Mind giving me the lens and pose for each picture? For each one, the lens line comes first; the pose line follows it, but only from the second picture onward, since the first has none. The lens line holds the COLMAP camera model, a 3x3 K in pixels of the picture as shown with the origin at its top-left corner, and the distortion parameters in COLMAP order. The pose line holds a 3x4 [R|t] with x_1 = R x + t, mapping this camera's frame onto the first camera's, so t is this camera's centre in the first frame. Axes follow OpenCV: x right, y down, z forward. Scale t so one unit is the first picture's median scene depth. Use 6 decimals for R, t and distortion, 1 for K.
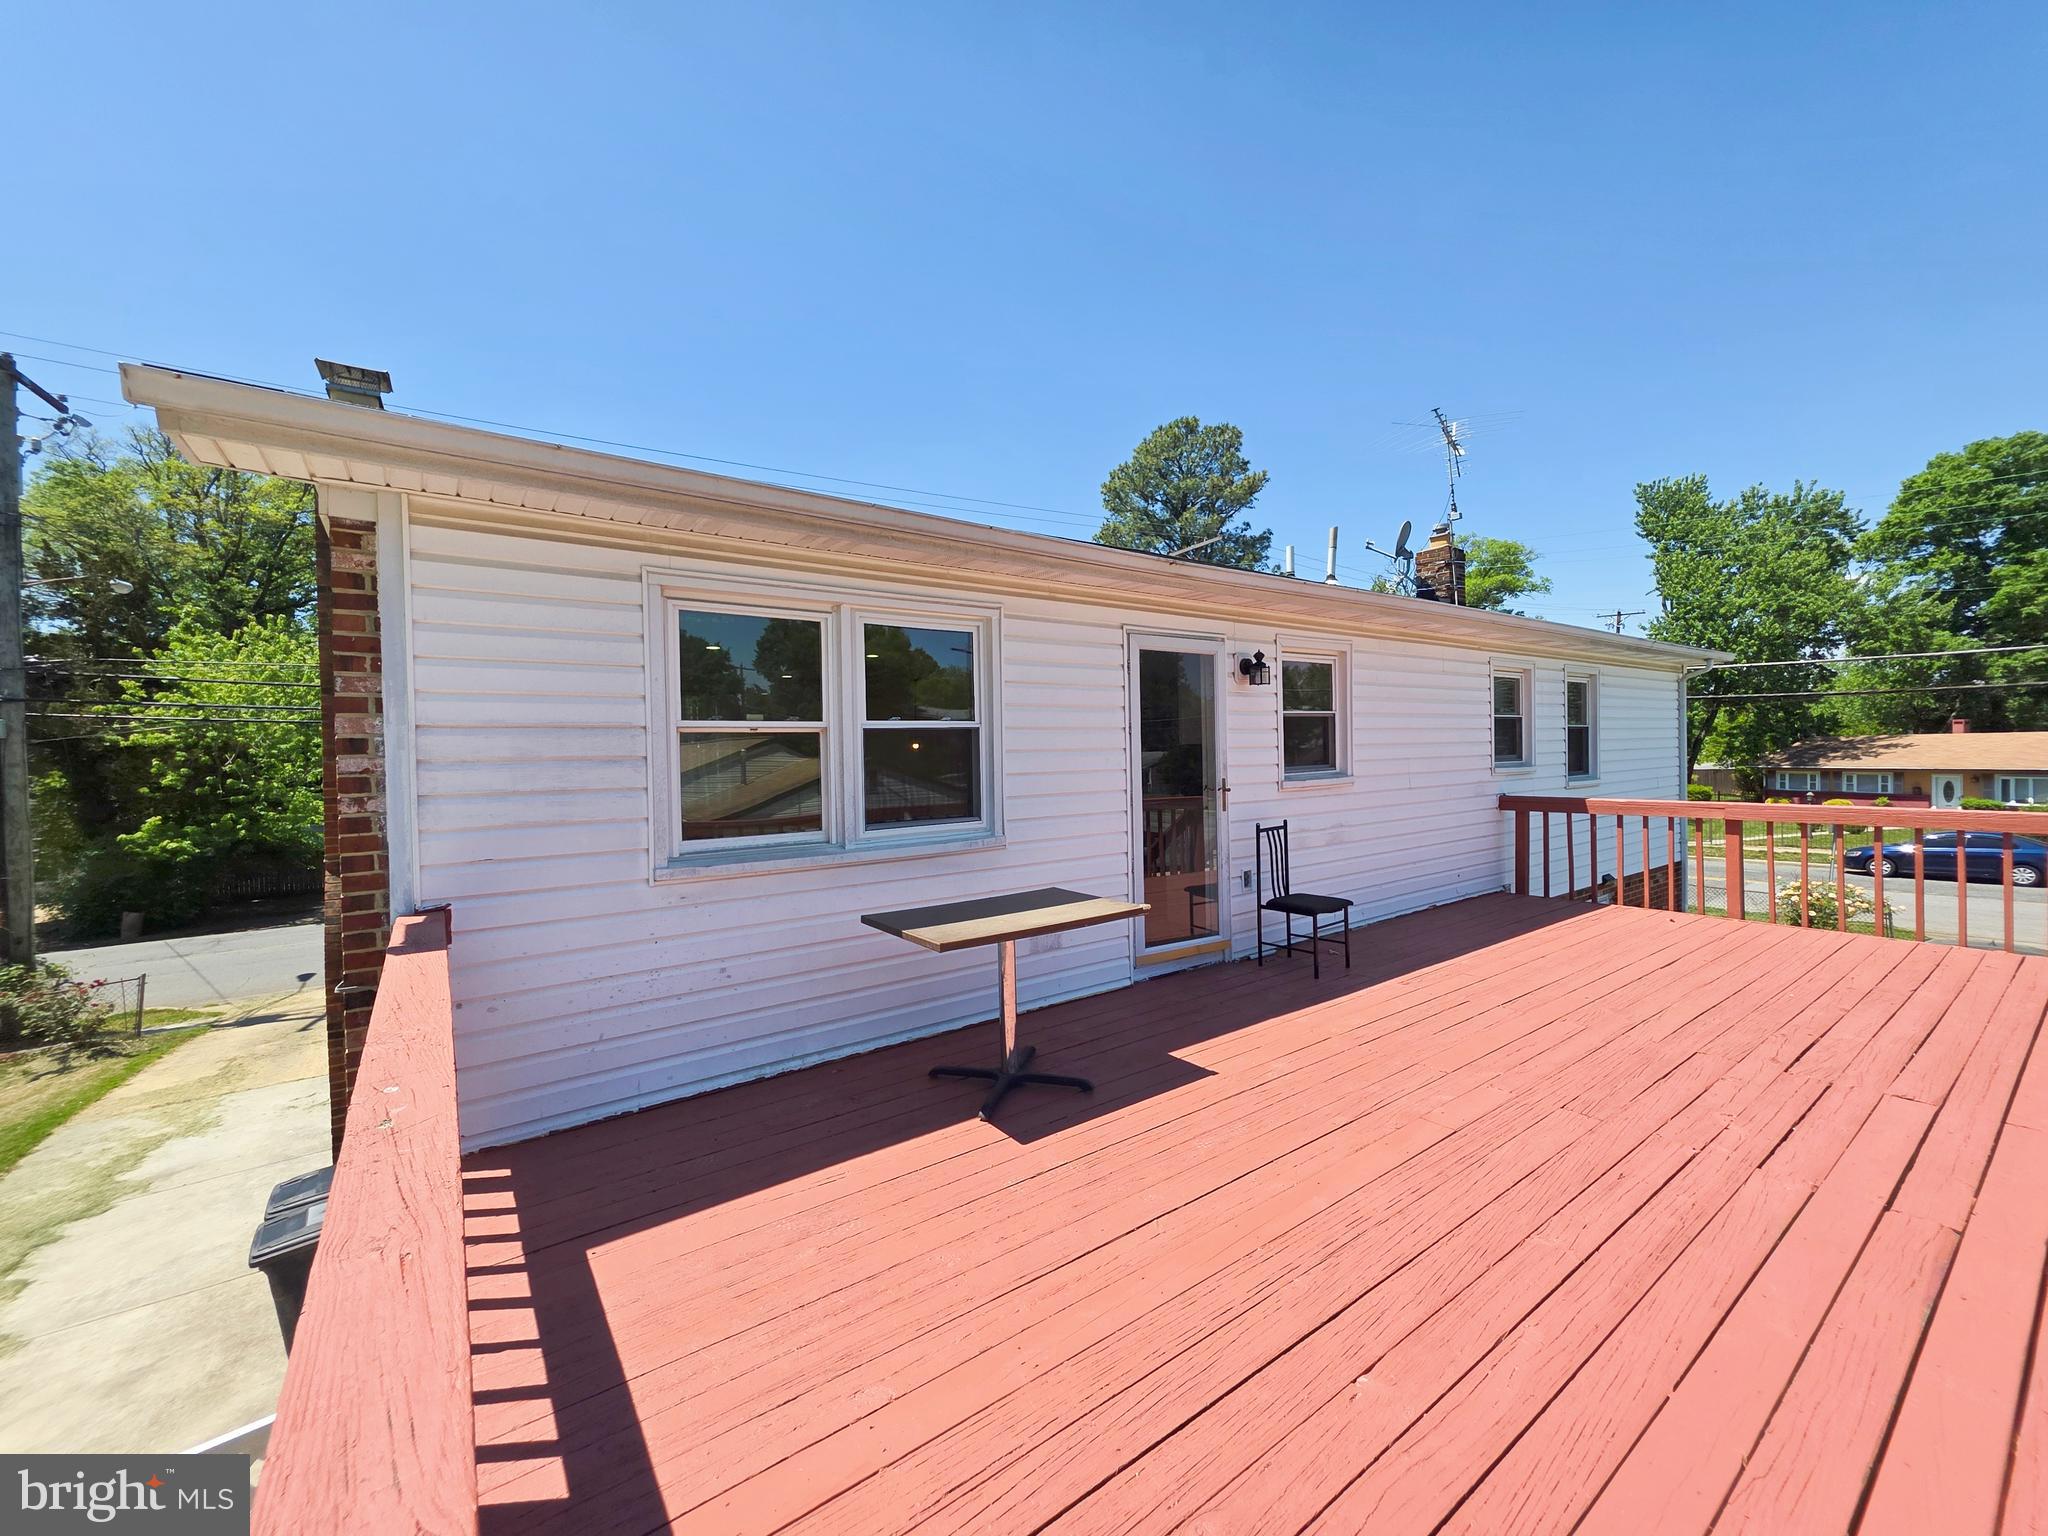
lens RADIAL K [[818.9, 0, 1028.0], [0, 818.9, 764.8], [0, 0, 1]] dist [-0.003543, 0.003732]
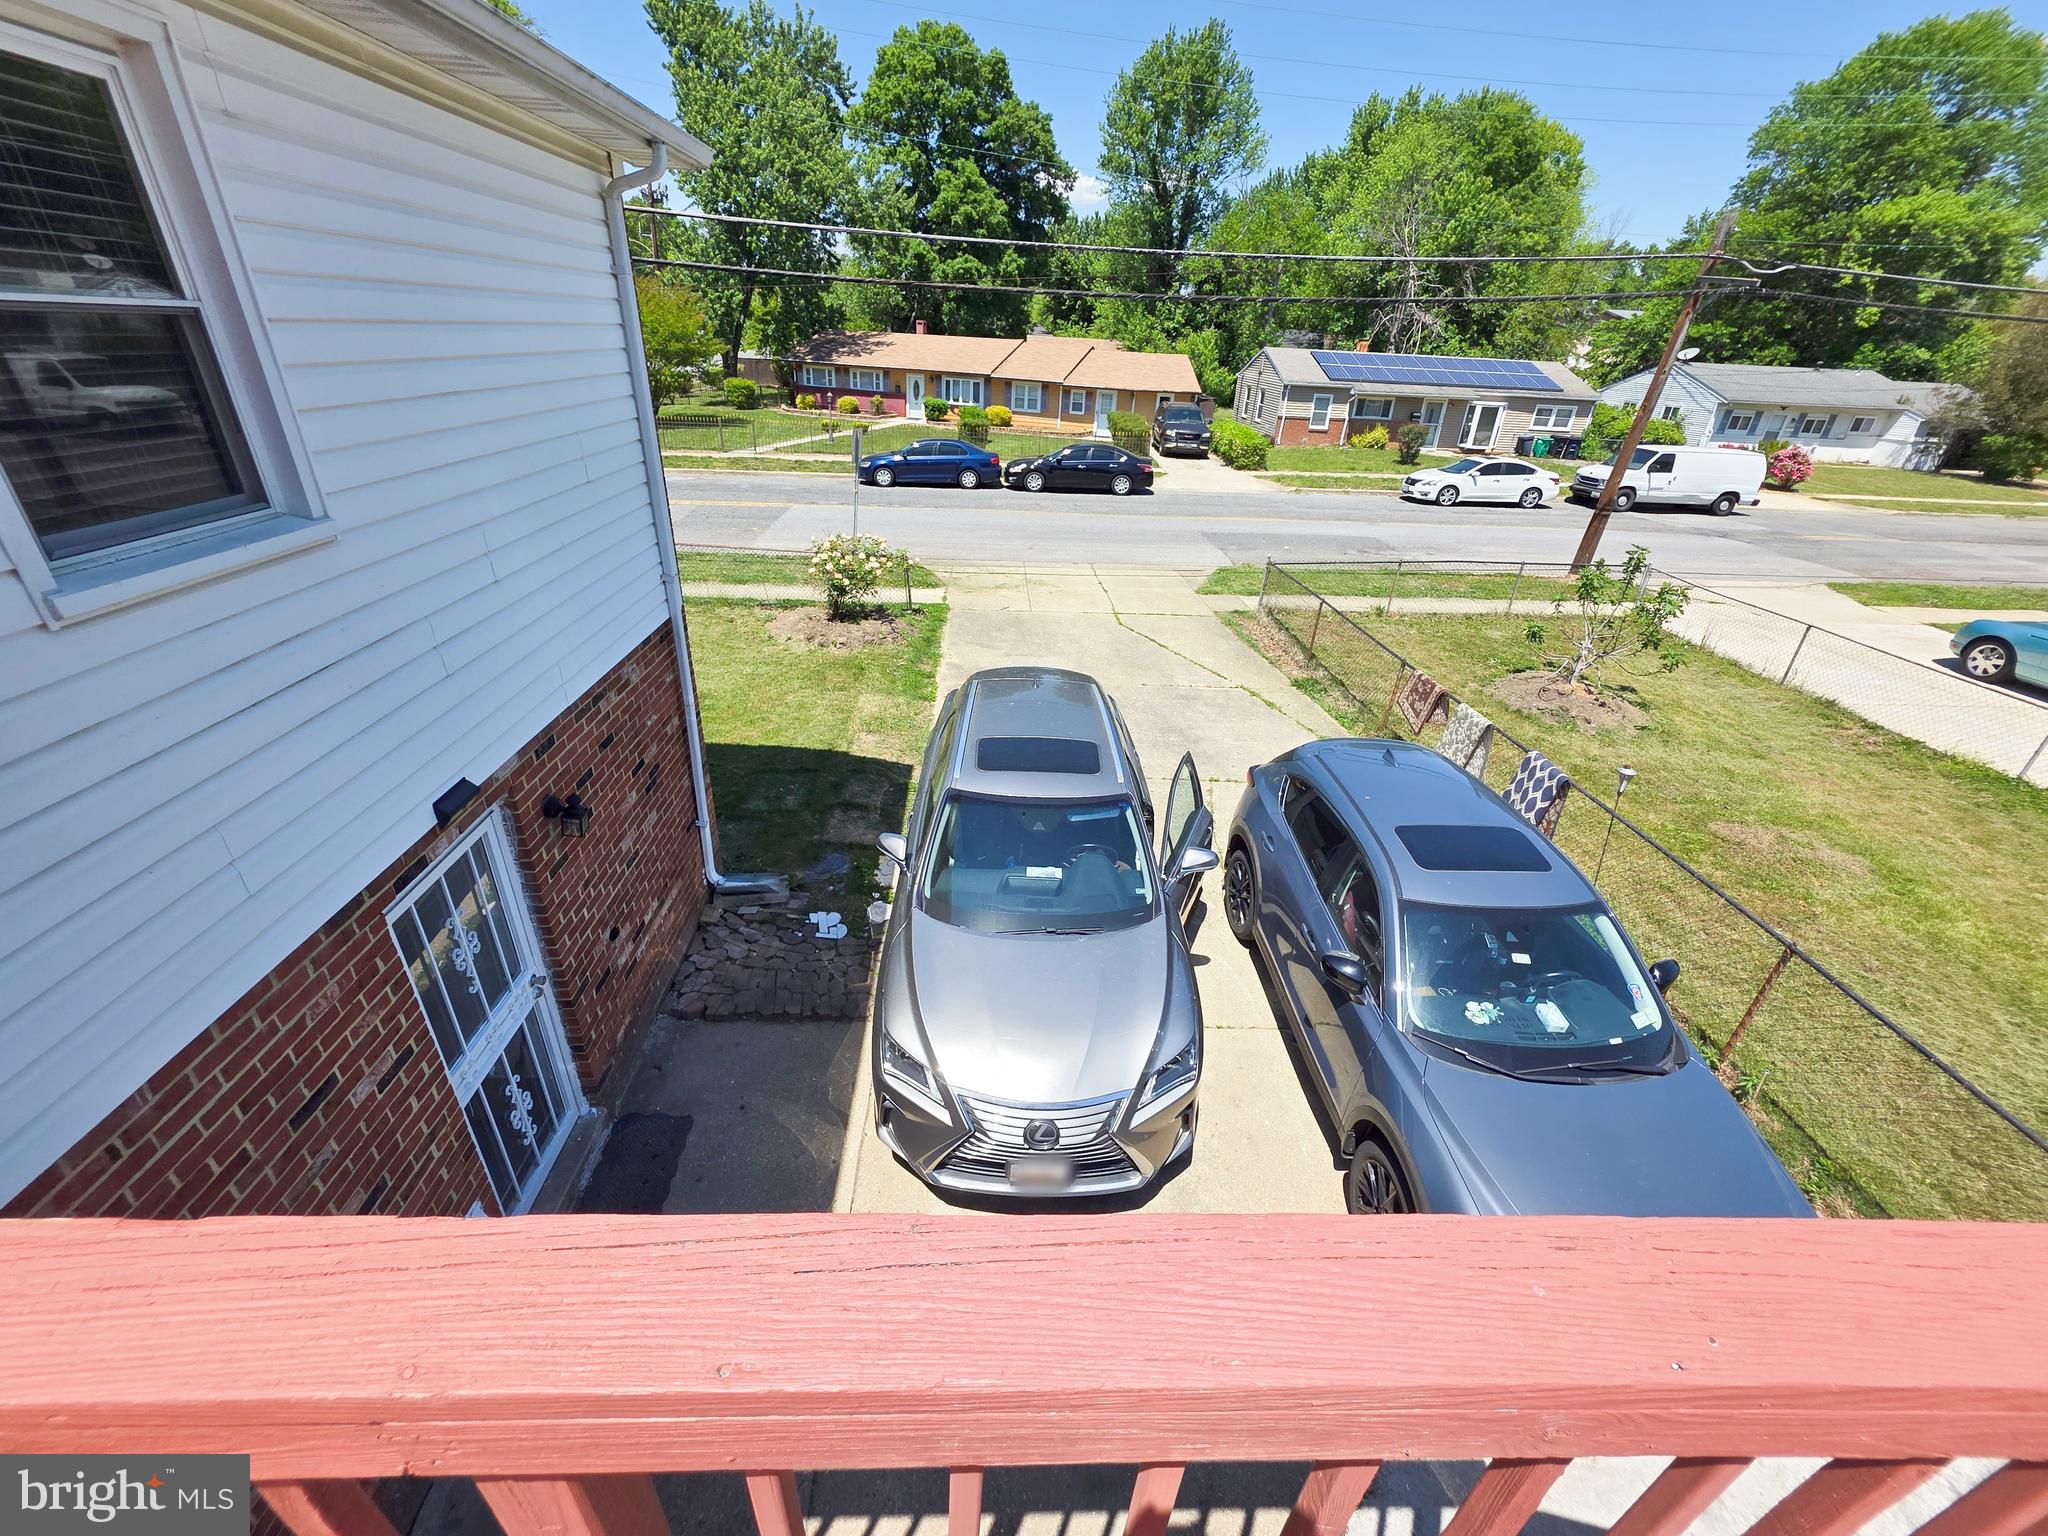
lens RADIAL K [[818.9, 0, 1025.6], [0, 818.9, 763.6], [0, 0, 1]] dist [-0.003543, 0.003732]
pose [[0.559358, -0.339229, 0.756335, 0.119036], [-0.048986, 0.897305, 0.438684, -0.006802], [-0.827478, -0.282431, 0.485297, 0.123570]]
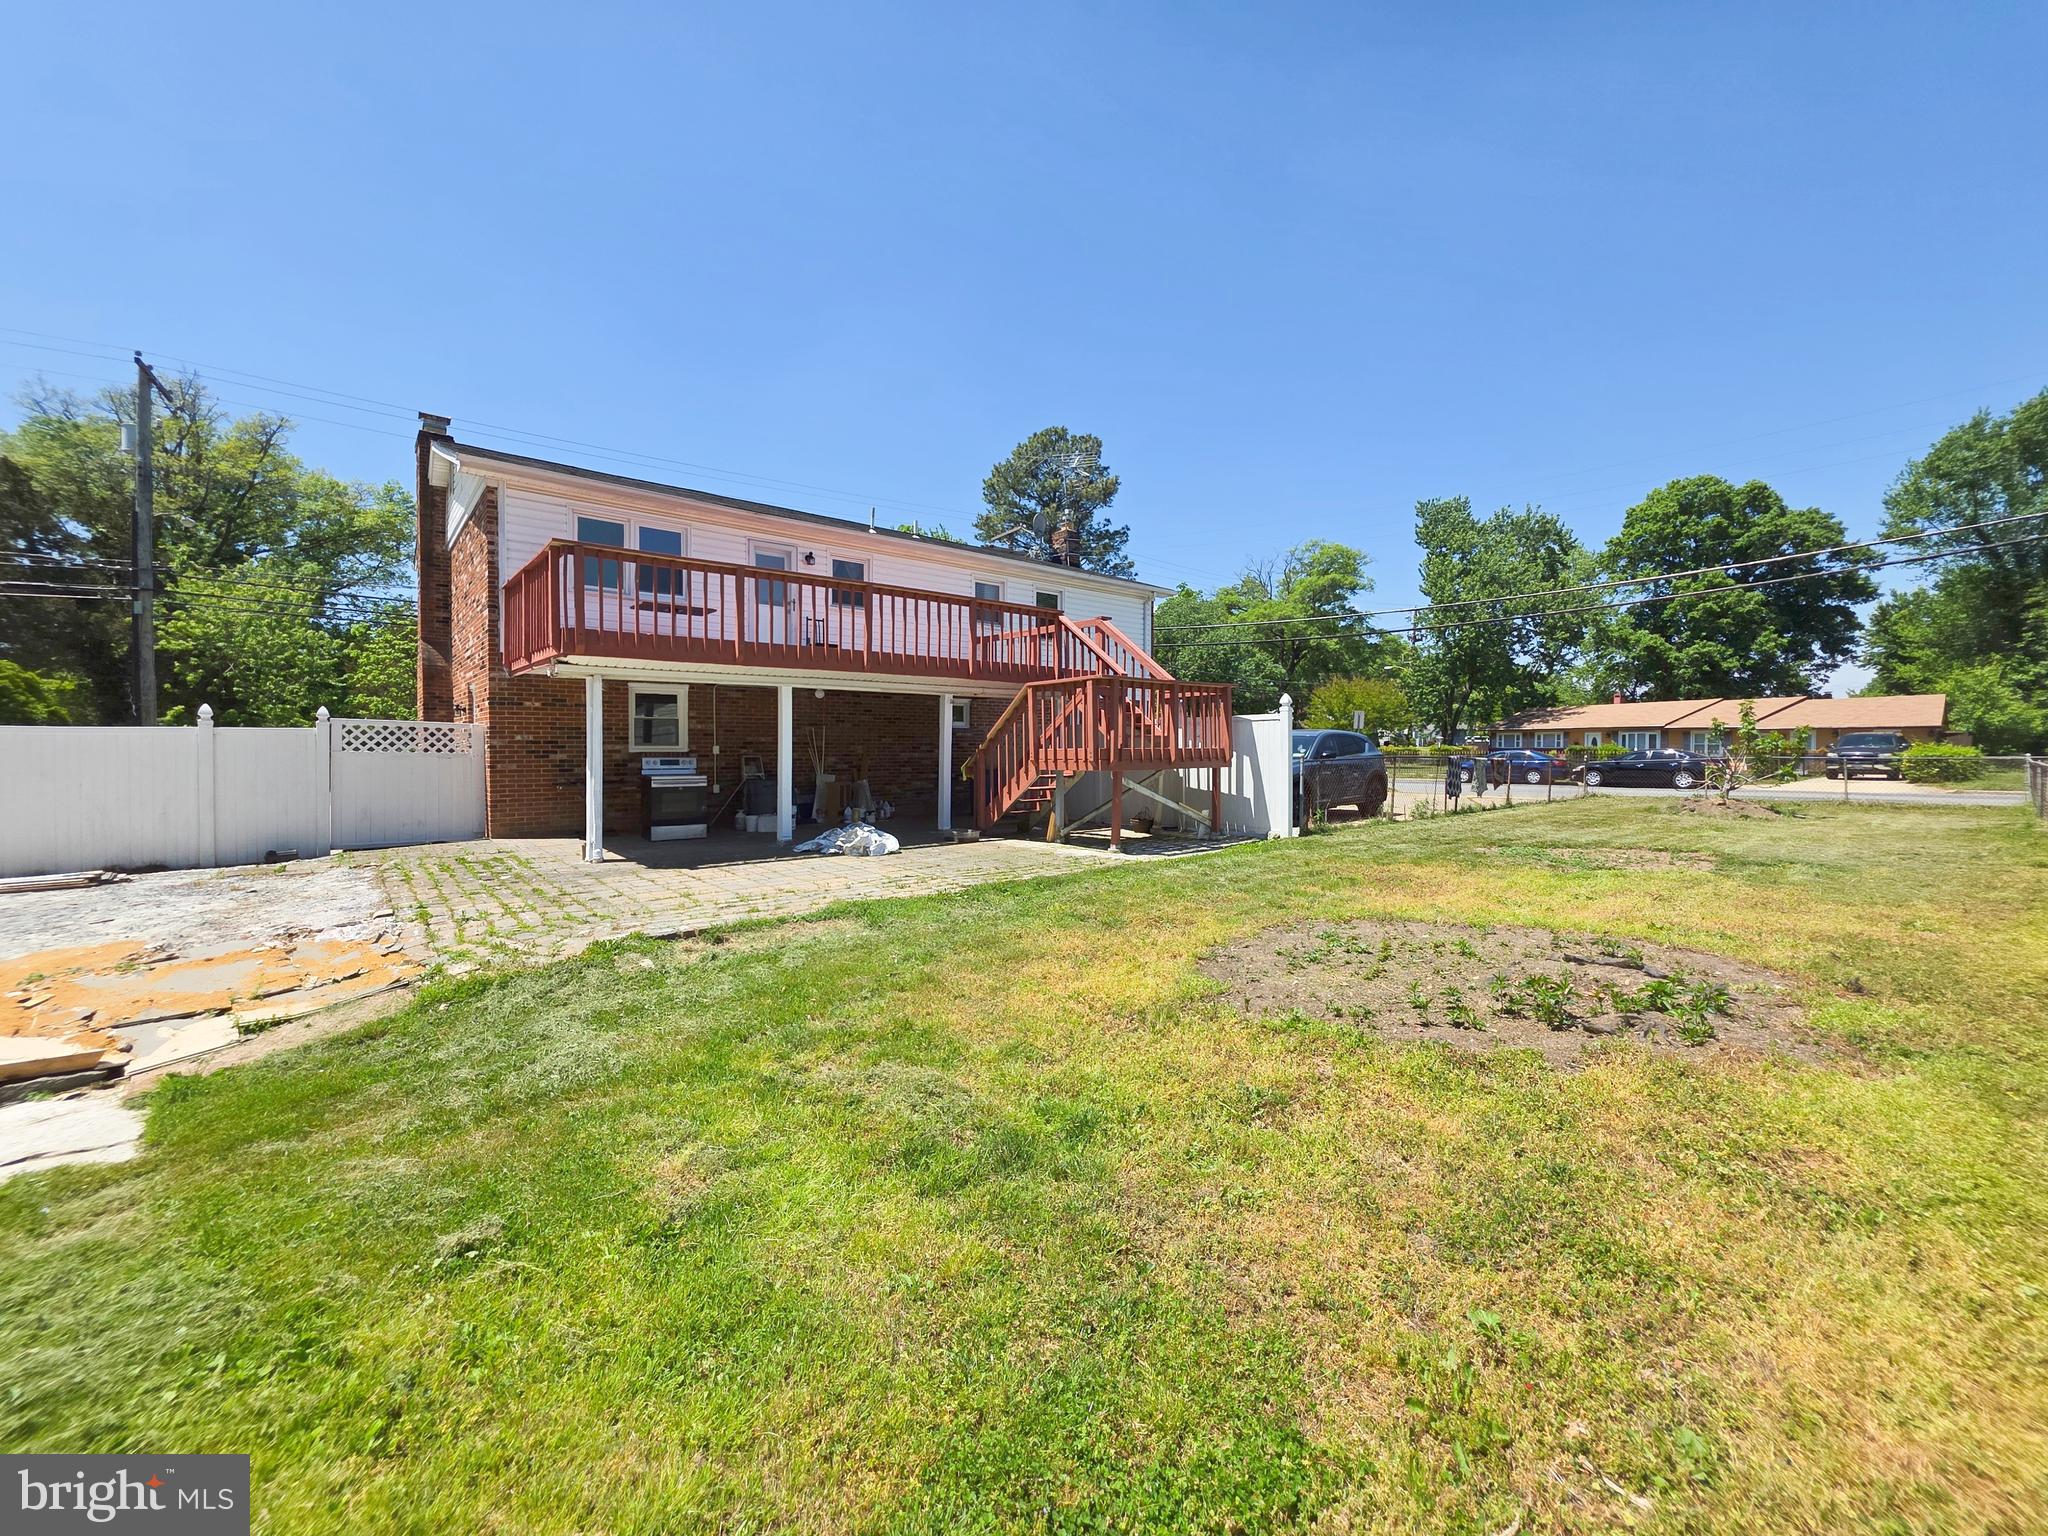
lens RADIAL K [[818.9, 0, 1028.4], [0, 818.9, 762.9], [0, 0, 1]] dist [-0.003543, 0.003732]
pose [[0.997360, 0.023927, 0.068563, 0.098217], [-0.024354, 0.999689, 0.005394, 0.061237], [-0.068413, -0.007050, 0.997632, -0.201821]]
